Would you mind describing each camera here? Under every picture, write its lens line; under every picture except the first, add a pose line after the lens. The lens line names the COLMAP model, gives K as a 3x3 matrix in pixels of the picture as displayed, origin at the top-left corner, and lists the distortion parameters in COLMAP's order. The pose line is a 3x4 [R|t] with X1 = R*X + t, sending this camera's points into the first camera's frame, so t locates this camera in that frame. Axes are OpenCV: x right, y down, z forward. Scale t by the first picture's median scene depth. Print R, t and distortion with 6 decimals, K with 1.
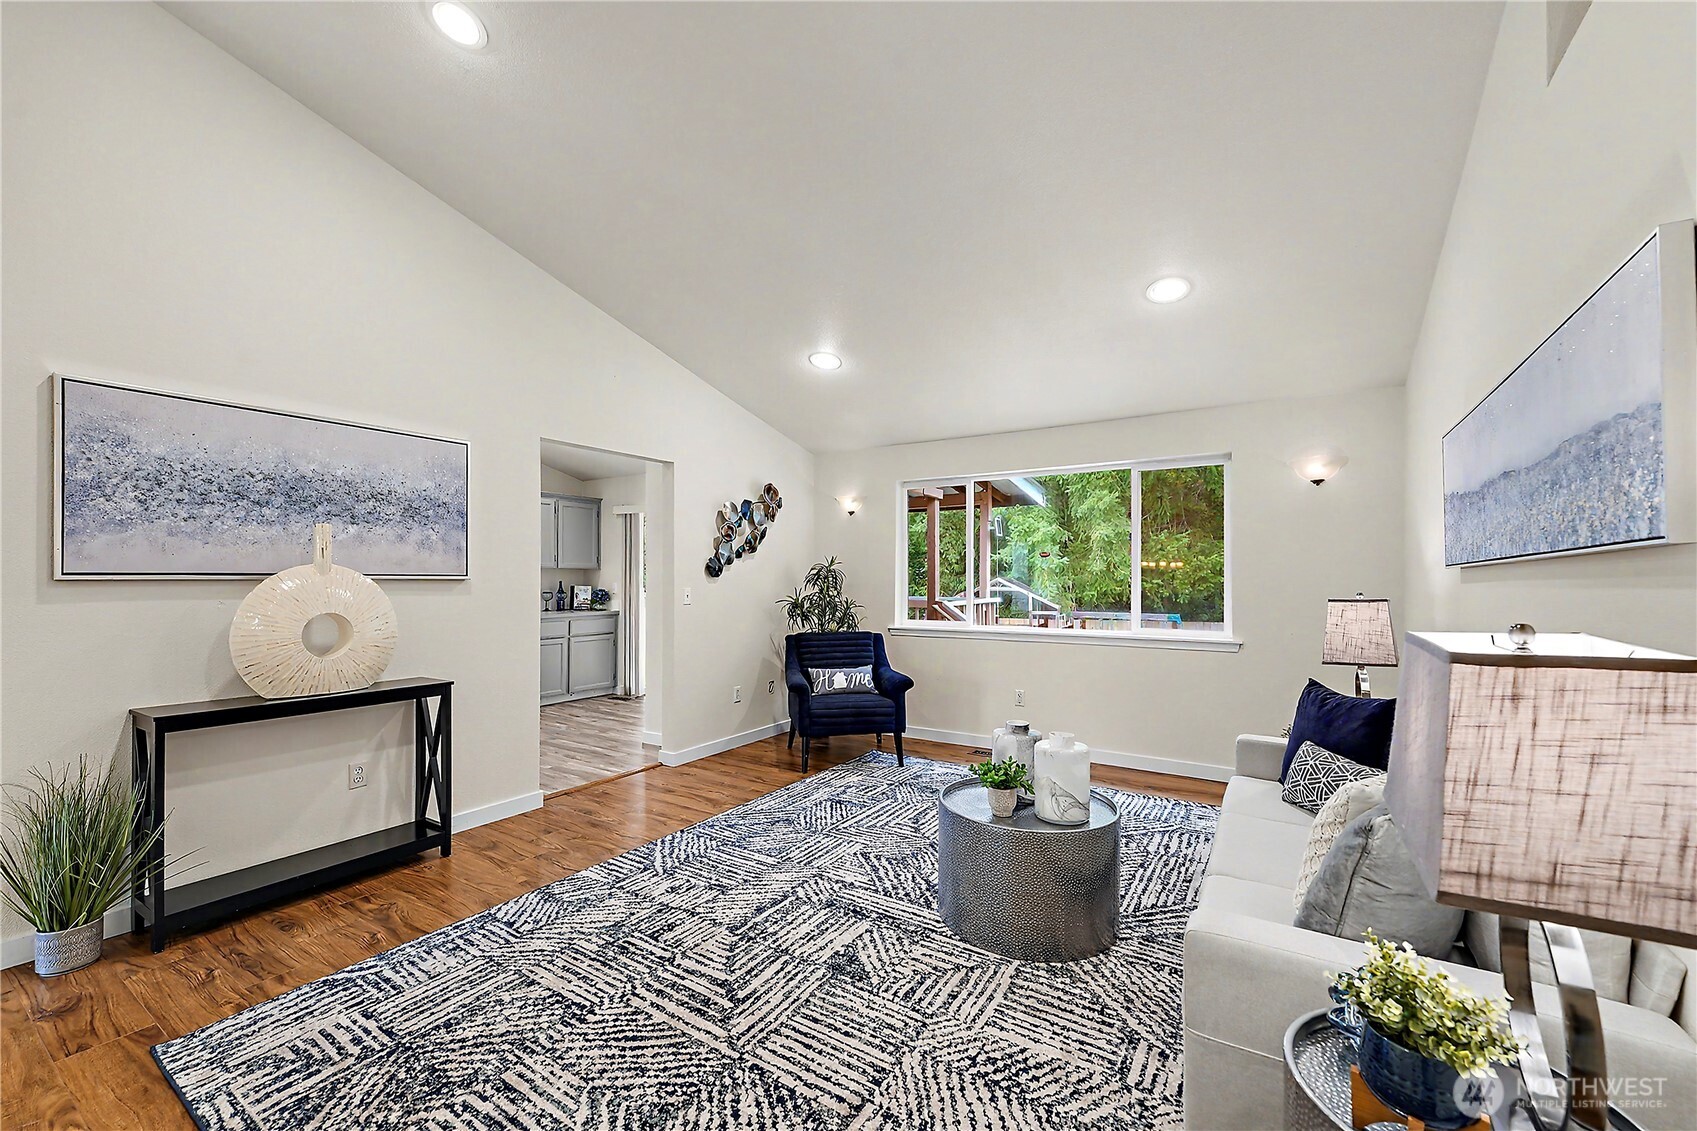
lens RADIAL K [[686.7, 0, 841.0], [0, 686.7, 576.5], [0, 0, 1]] dist [-0.000437, 0.000017]
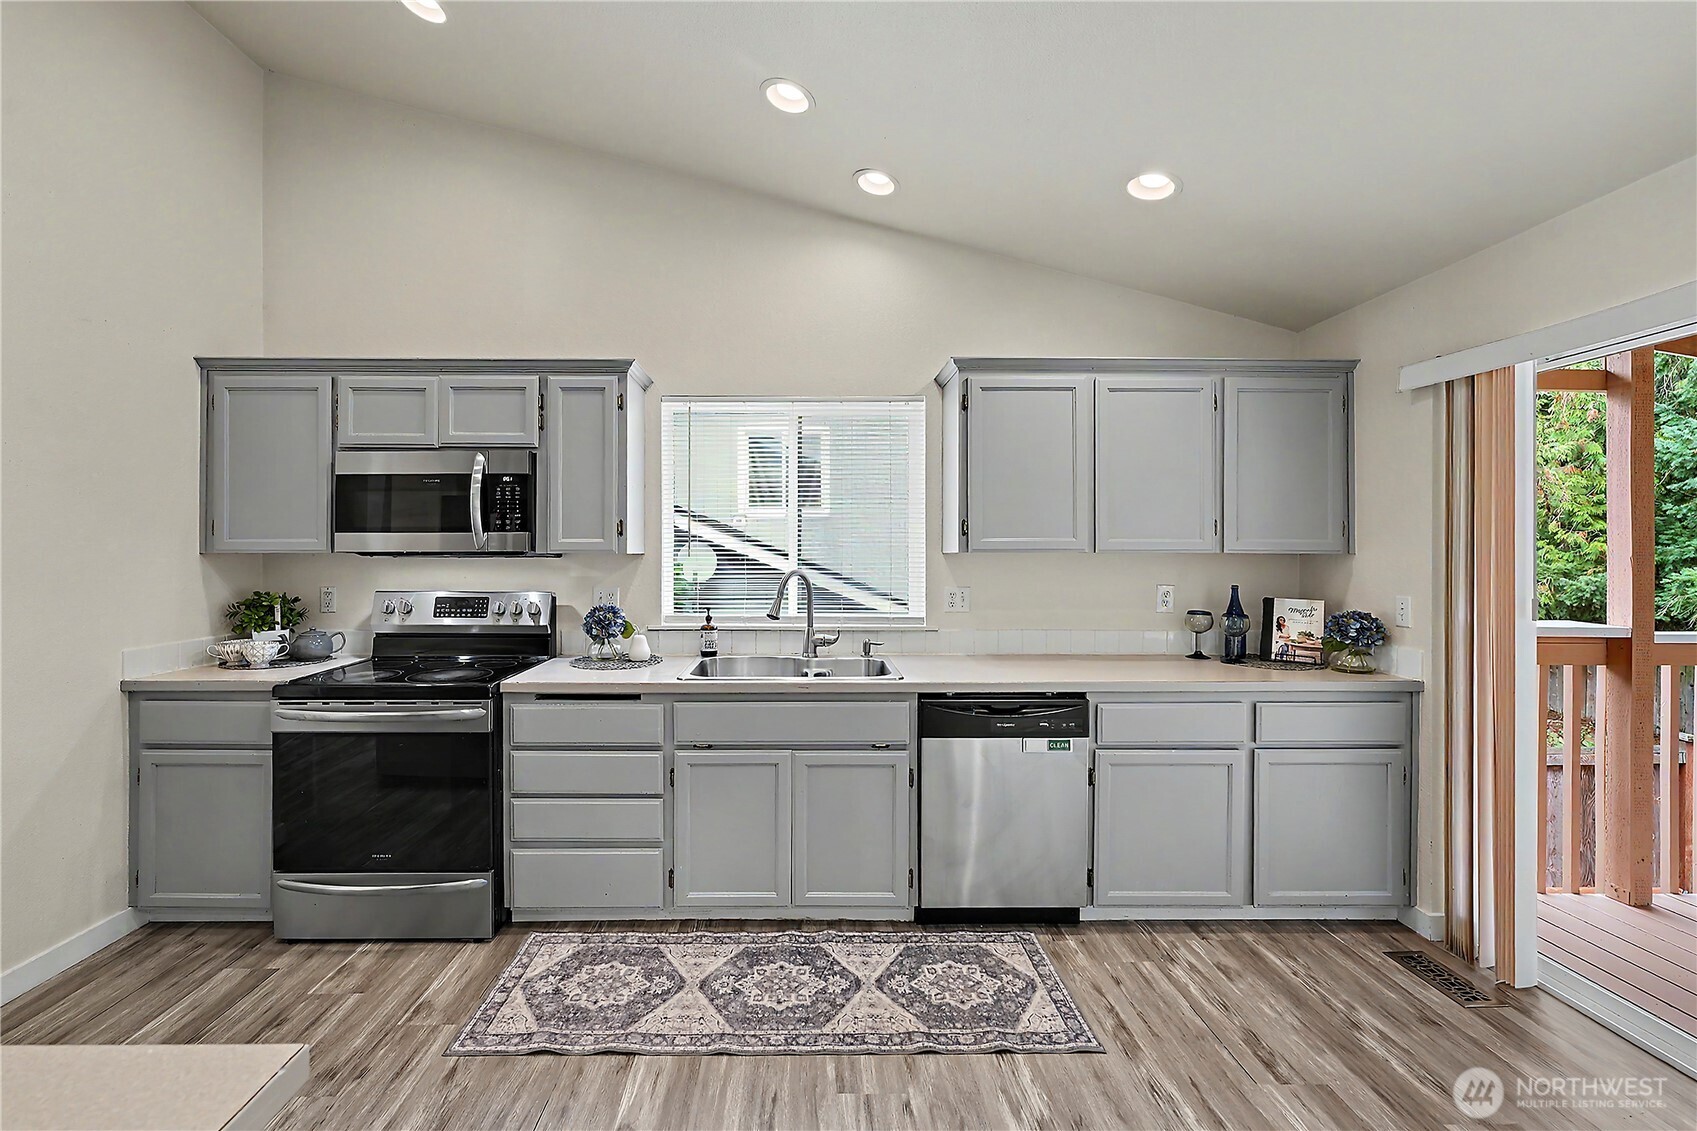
lens RADIAL K [[691.8, 0, 807.2], [0, 691.8, 556.3], [0, 0, 1]] dist [0.001622, 0.000194]
pose [[0.558119, 0.001393, -0.829760, -0.471802], [0.000047, 0.999999, 0.001711, -0.023781], [0.829761, -0.000994, 0.558118, 1.259037]]
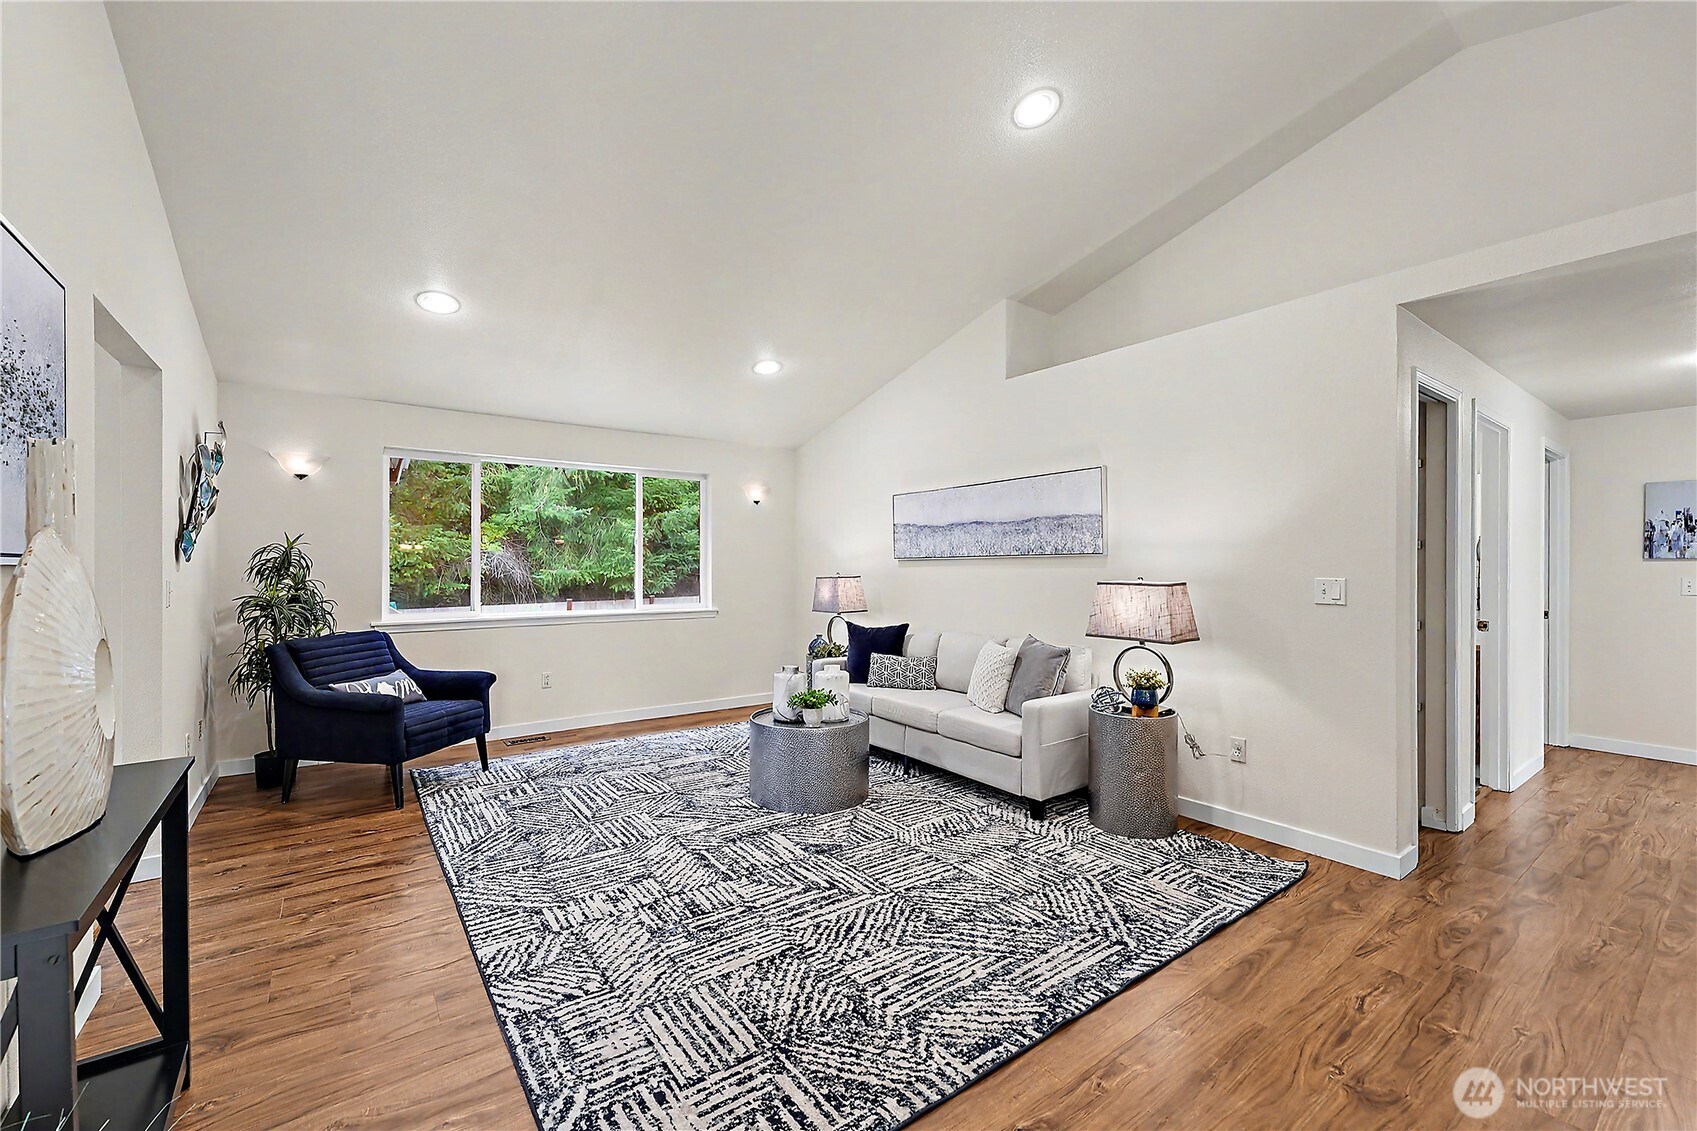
lens RADIAL K [[697.9, 0, 846.4], [0, 697.9, 567.1], [0, 0, 1]] dist [-0.001182, 0.000022]
pose [[0.347765, -0.002674, 0.937578, -0.850403], [-0.003625, 0.999985, 0.004197, 0.000998], [-0.937575, -0.004858, 0.347750, 0.316149]]
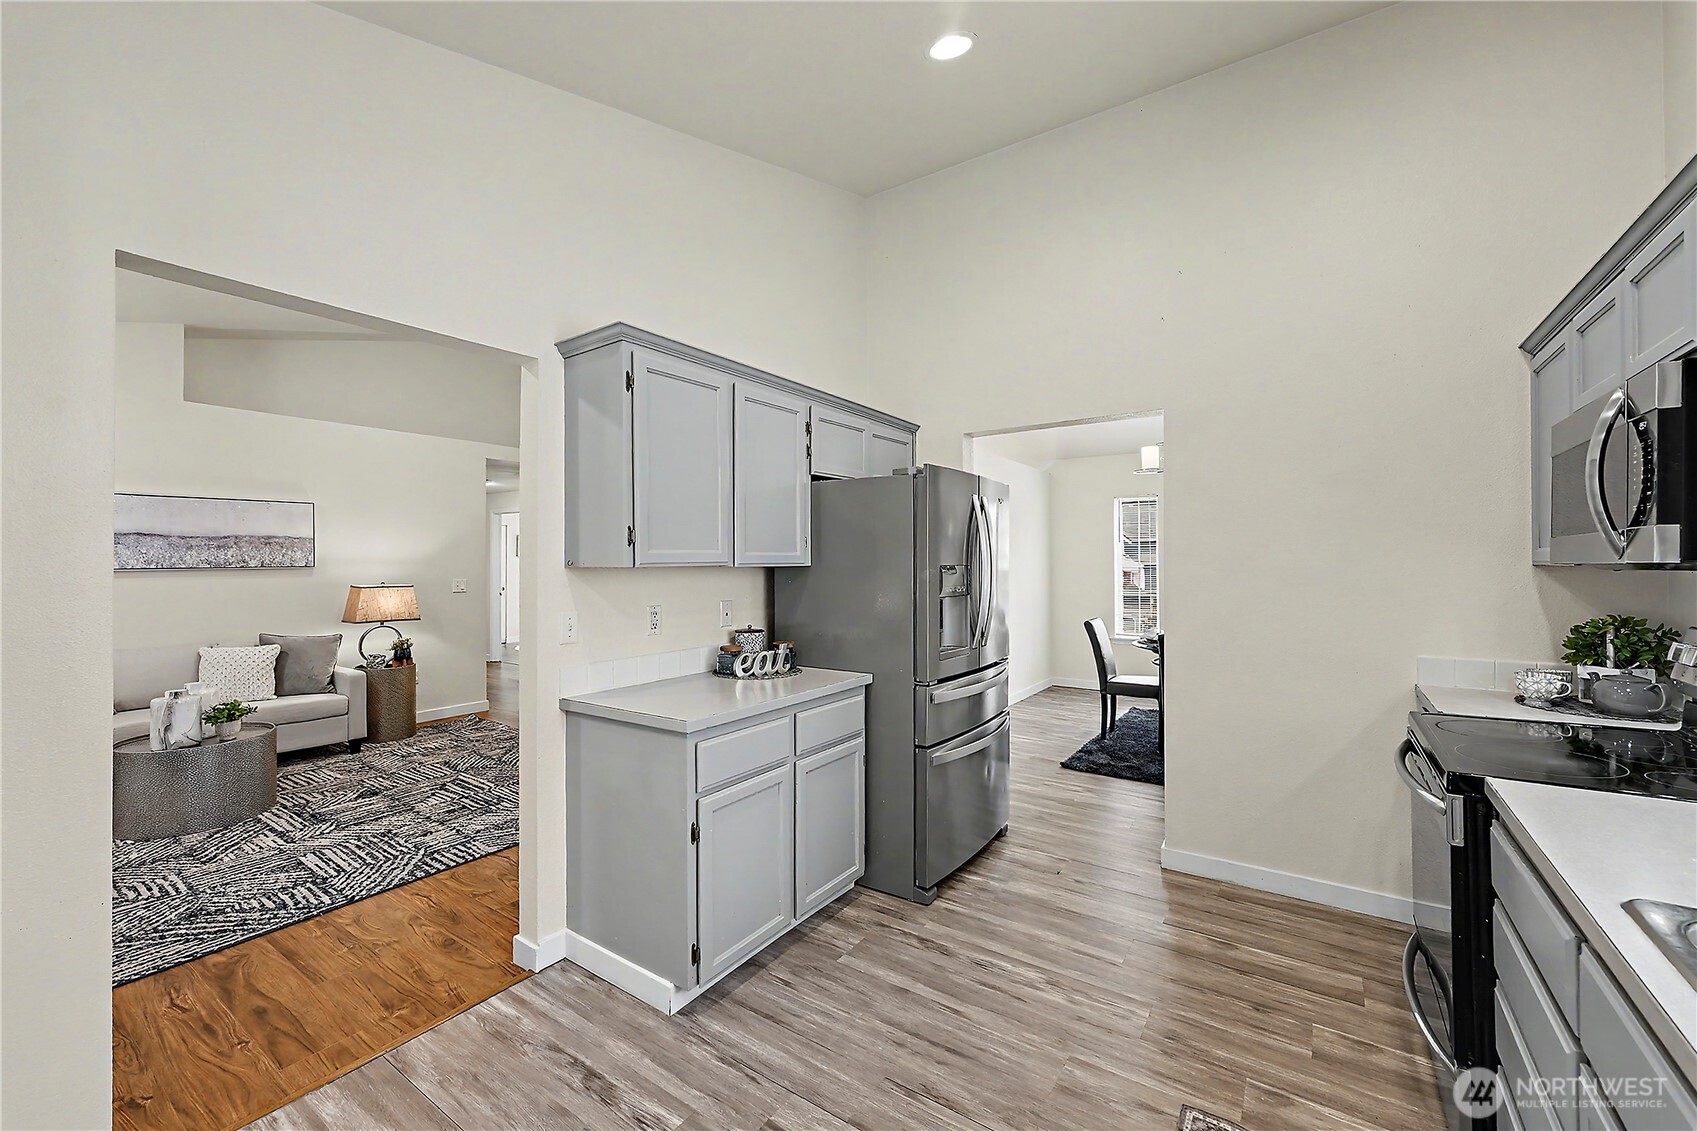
lens RADIAL K [[687.1, 0, 843.1], [0, 687.1, 563.4], [0, 0, 1]] dist [0.001847, 0.000182]
pose [[-0.999700, -0.000743, 0.024472, -0.857341], [-0.000737, 1.000000, 0.000222, -0.027159], [-0.024472, 0.000203, -0.999700, 1.854301]]
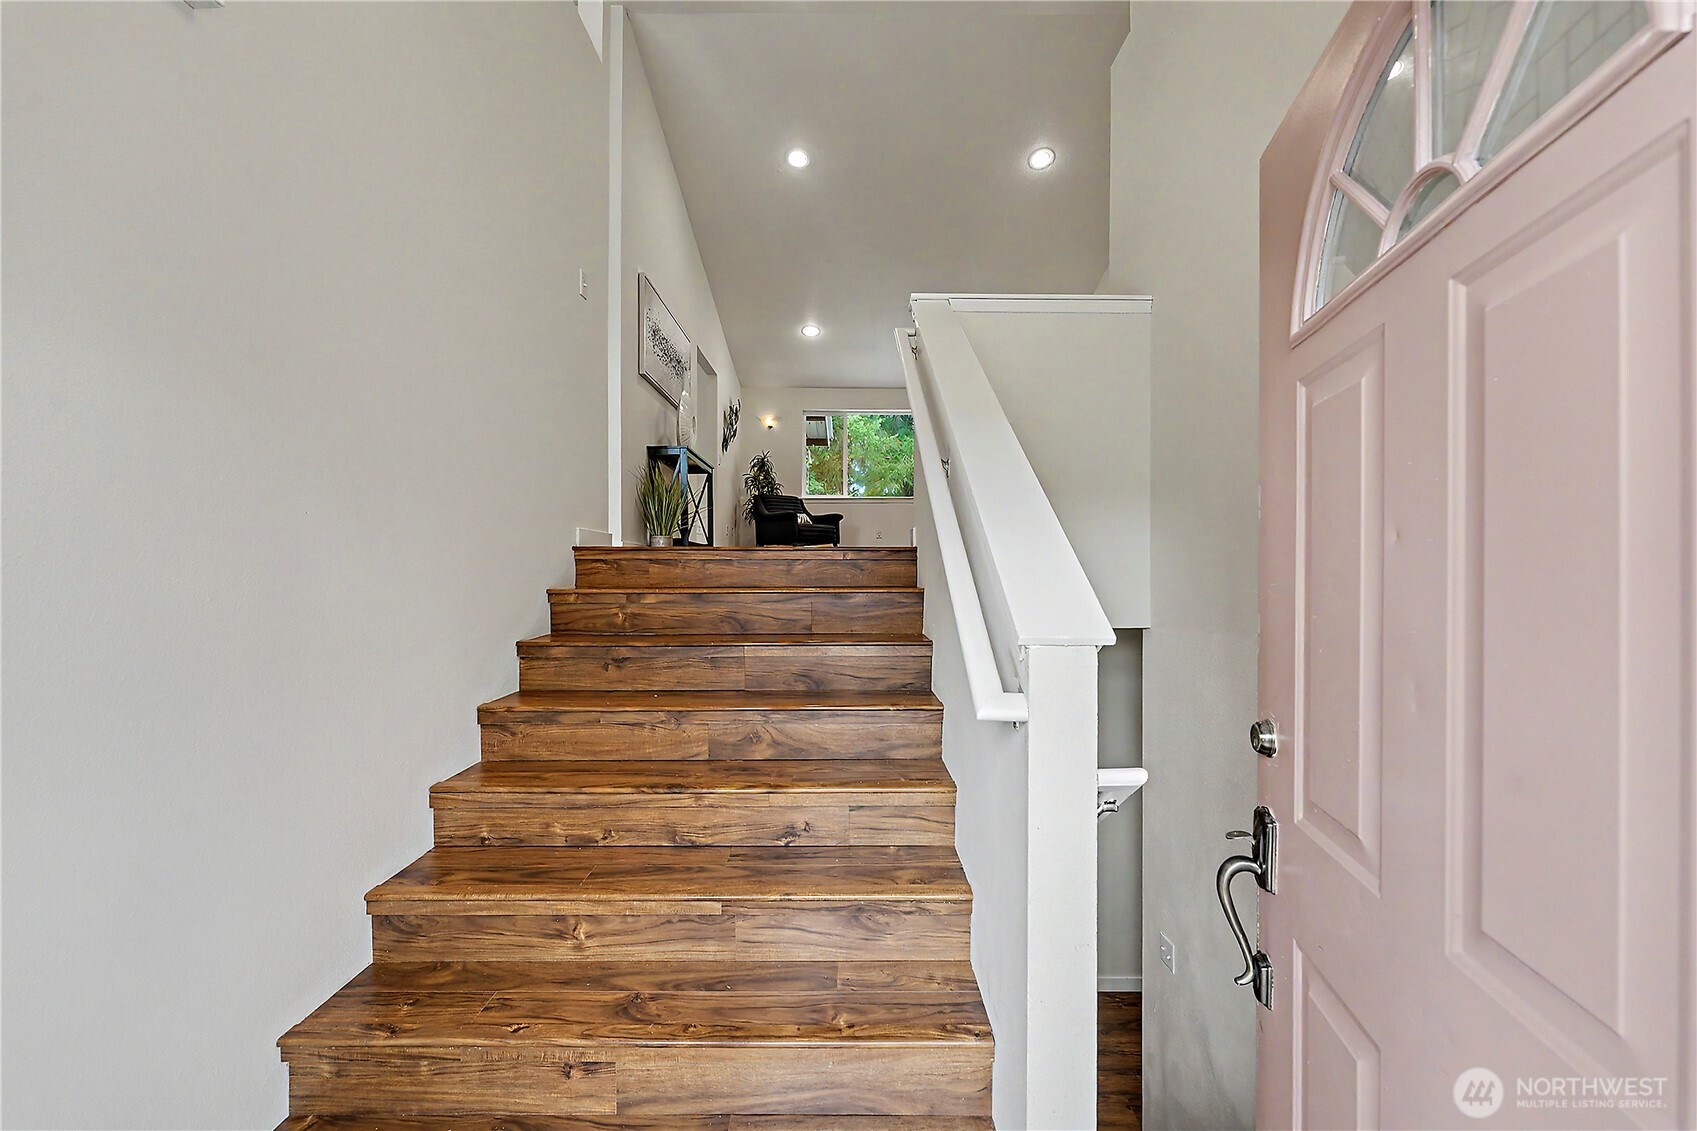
lens RADIAL K [[682.2, 0, 848.5], [0, 682.2, 565.5], [0, 0, 1]] dist [0.000563, 0.000165]
pose [[0.835340, 0.002601, 0.549727, -1.218375], [-0.000708, 0.999993, -0.003656, 0.405393], [-0.549733, 0.002665, 0.835336, -0.725632]]
